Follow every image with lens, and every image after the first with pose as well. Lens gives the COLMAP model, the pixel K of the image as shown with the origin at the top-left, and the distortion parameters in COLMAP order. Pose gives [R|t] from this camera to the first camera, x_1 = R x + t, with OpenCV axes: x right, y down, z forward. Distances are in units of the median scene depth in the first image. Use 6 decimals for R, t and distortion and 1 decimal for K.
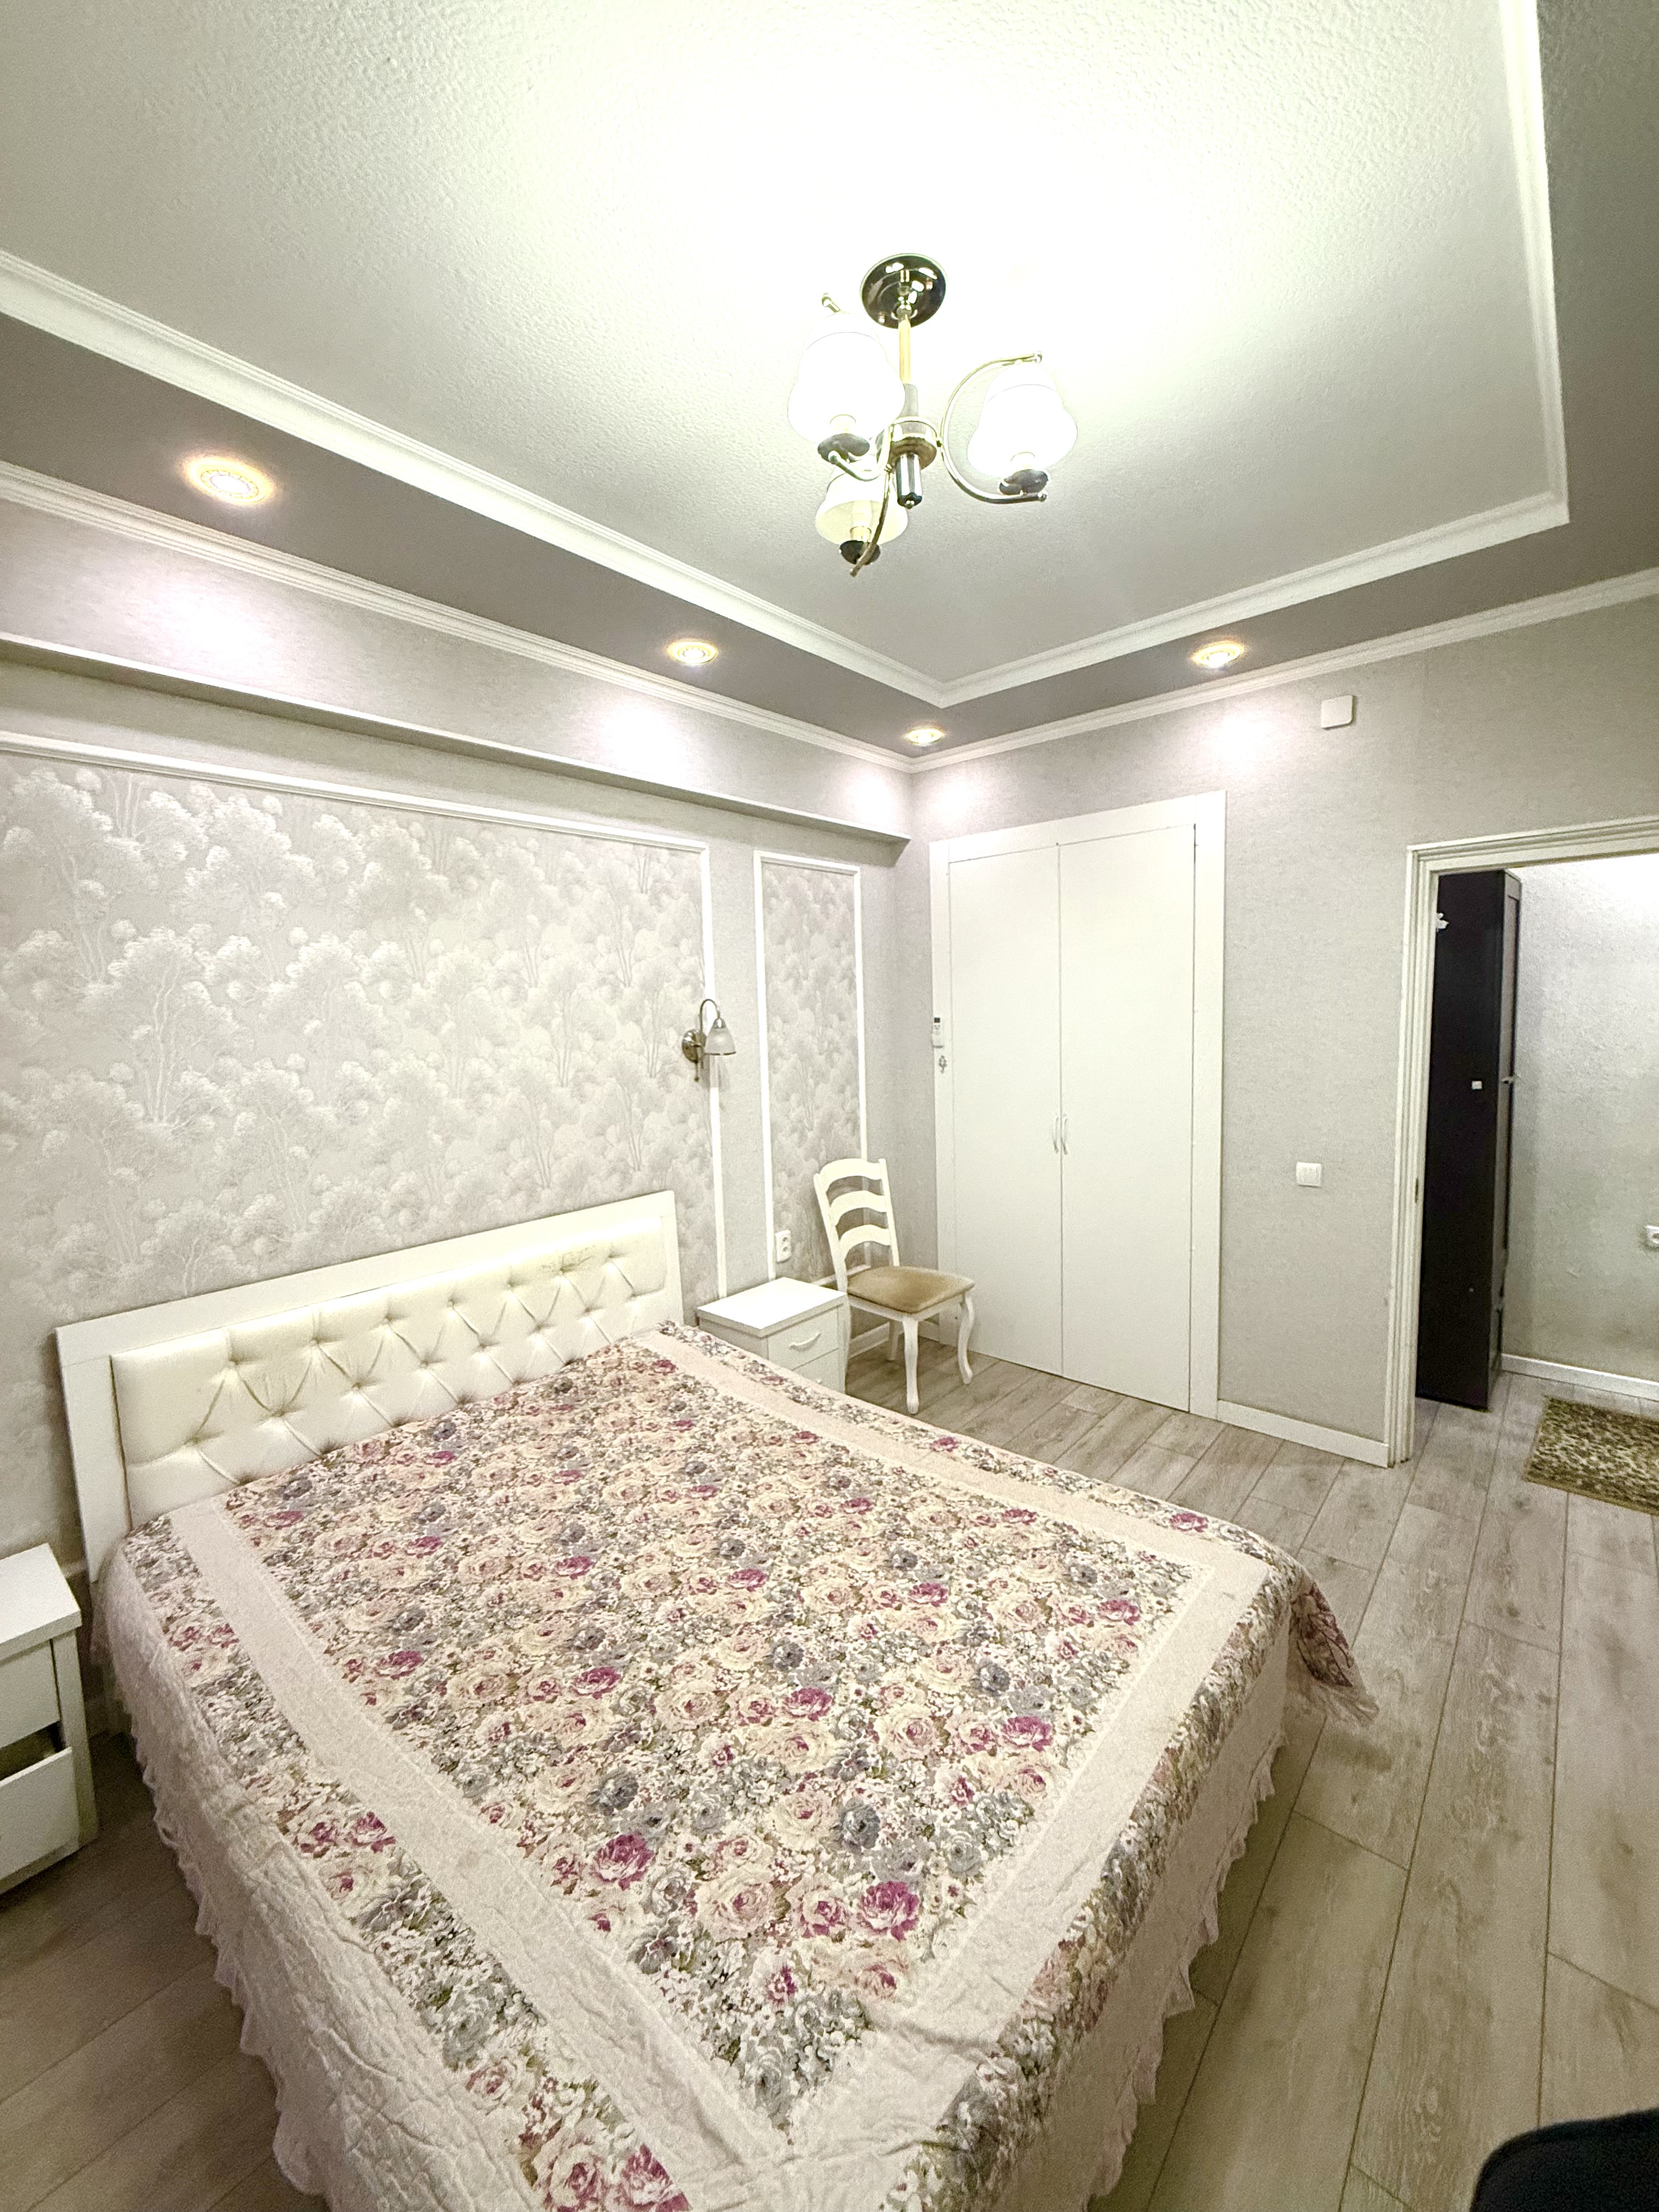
lens RADIAL K [[876.8, 0, 828.0], [0, 876.8, 1101.2], [0, 0, 1]] dist [-0.000656, -0.000006]
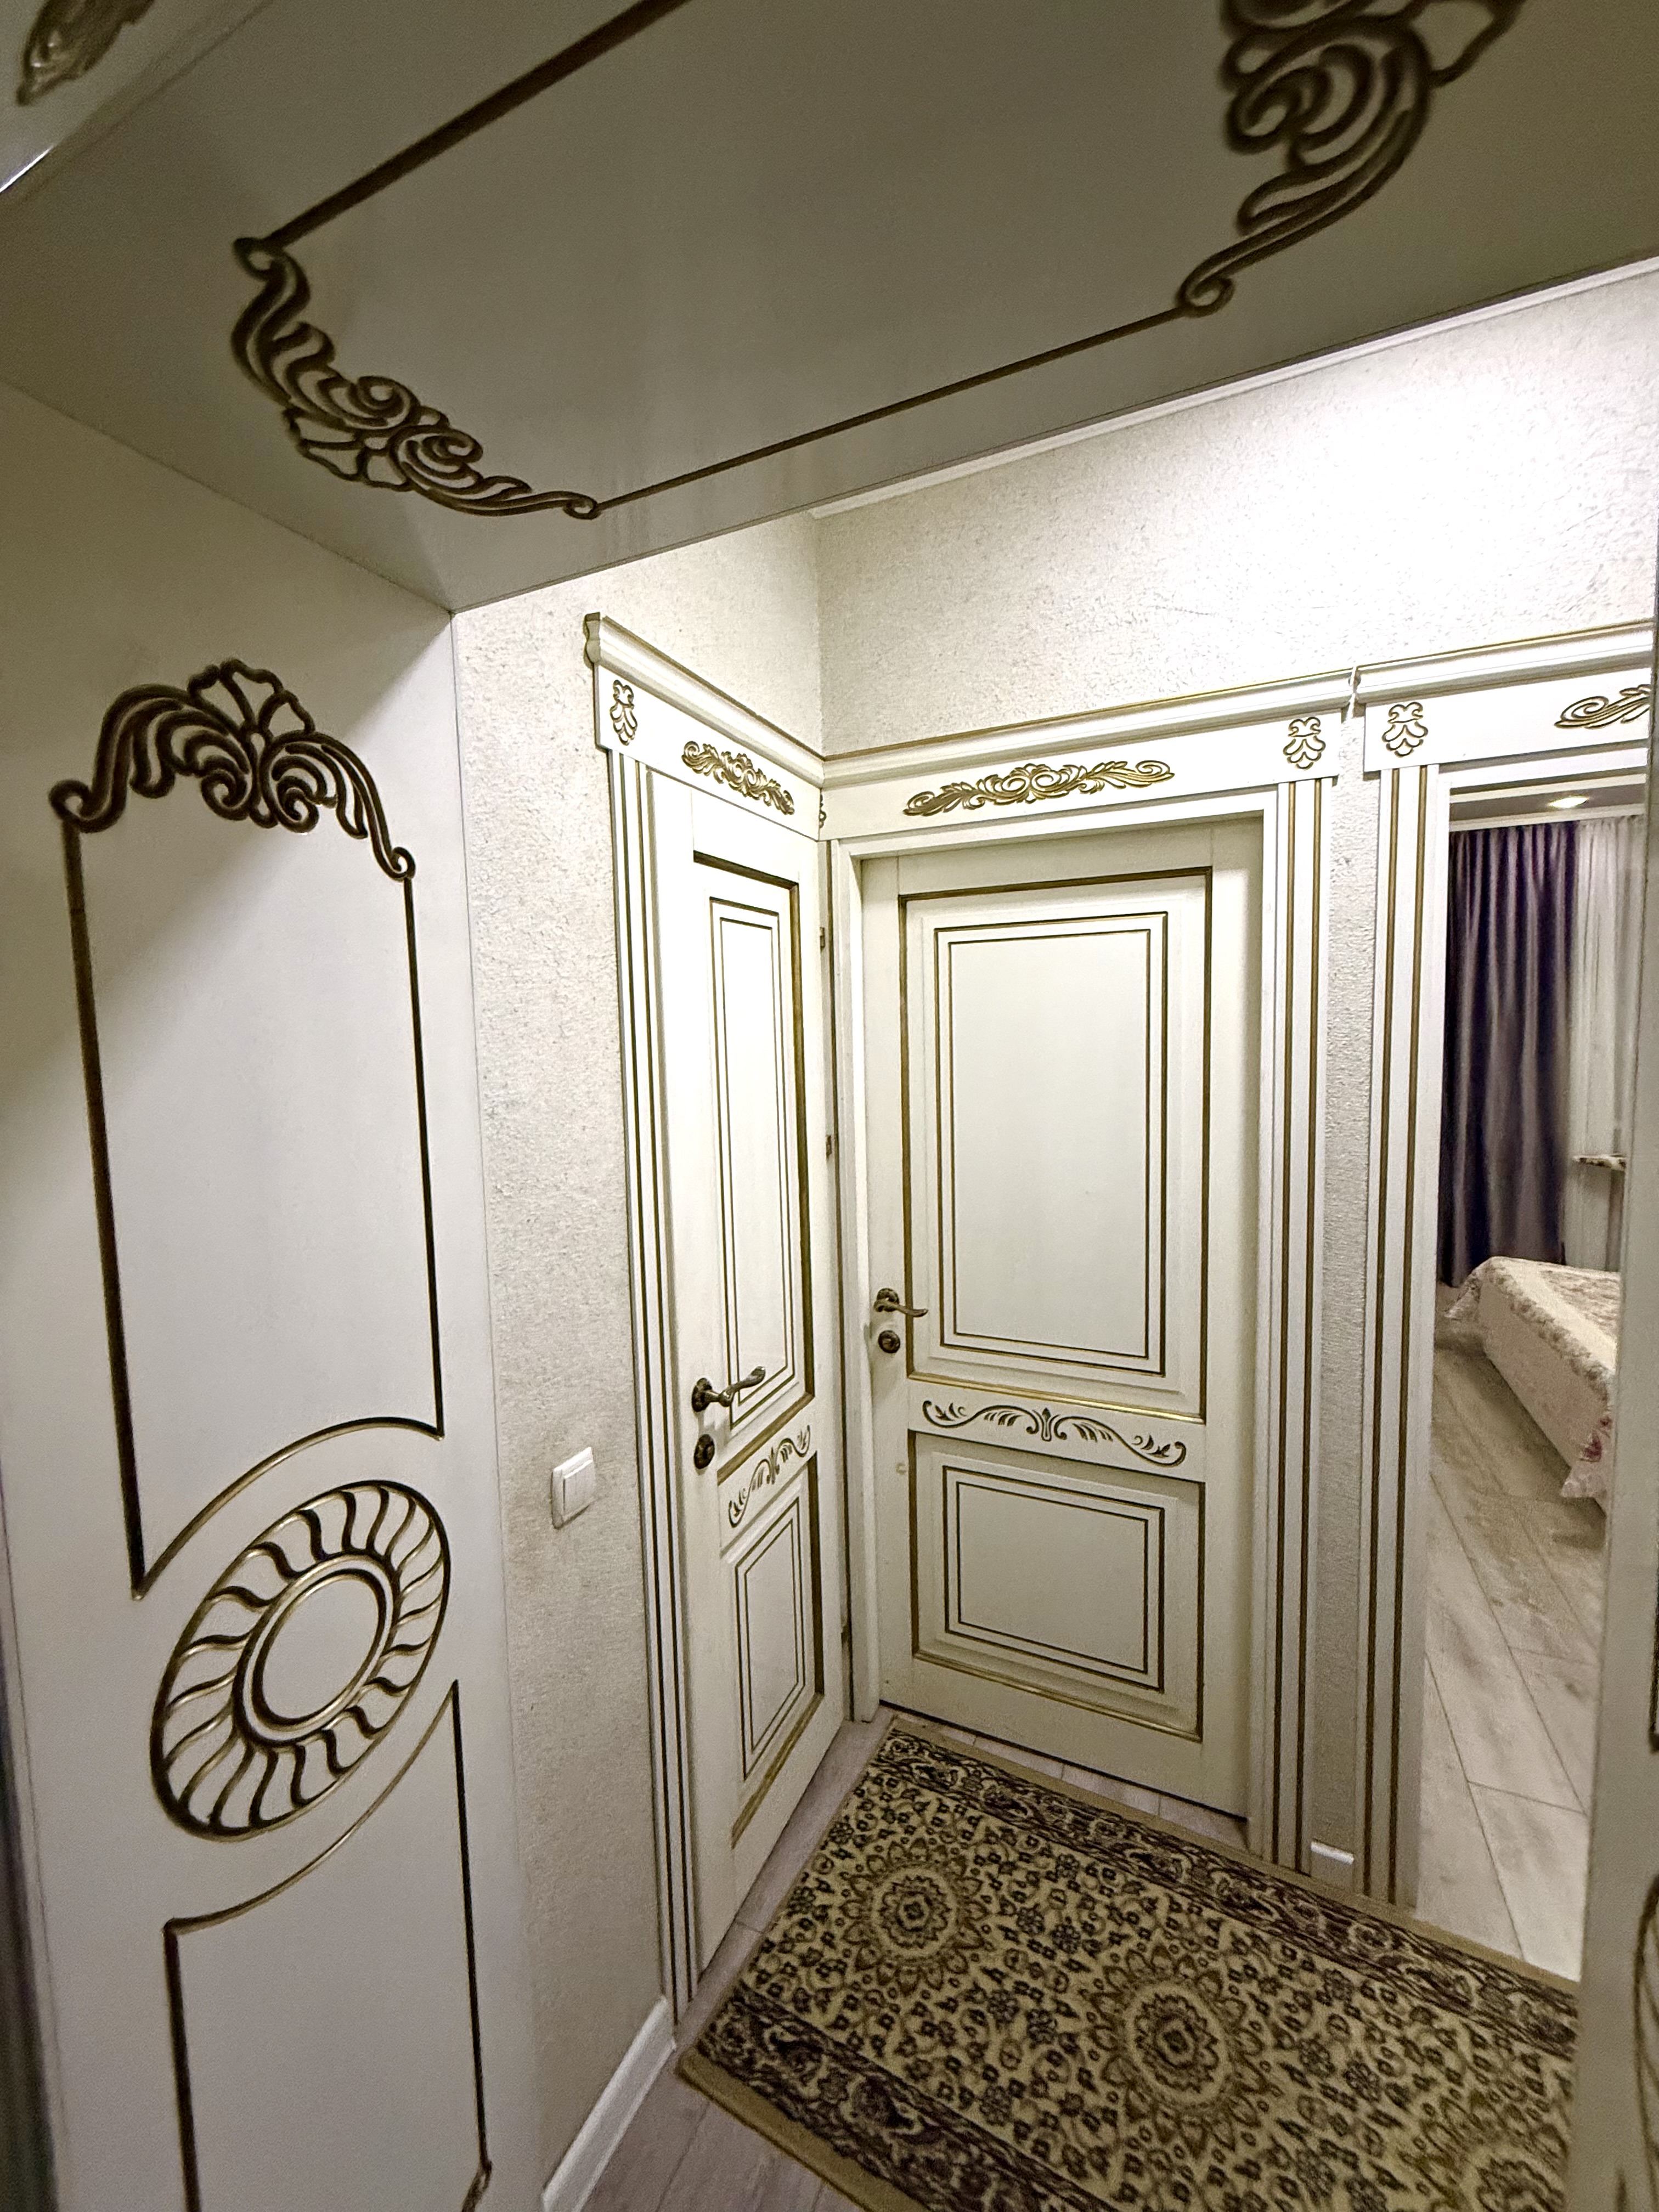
lens RADIAL K [[876.8, 0, 820.1], [0, 876.8, 1103.5], [0, 0, 1]] dist [-0.000656, -0.000006]
pose [[-0.958198, 0.084810, -0.273247, 2.060148], [0.033488, 0.981737, 0.187274, -0.252935], [0.284139, 0.170295, -0.943538, 1.827550]]
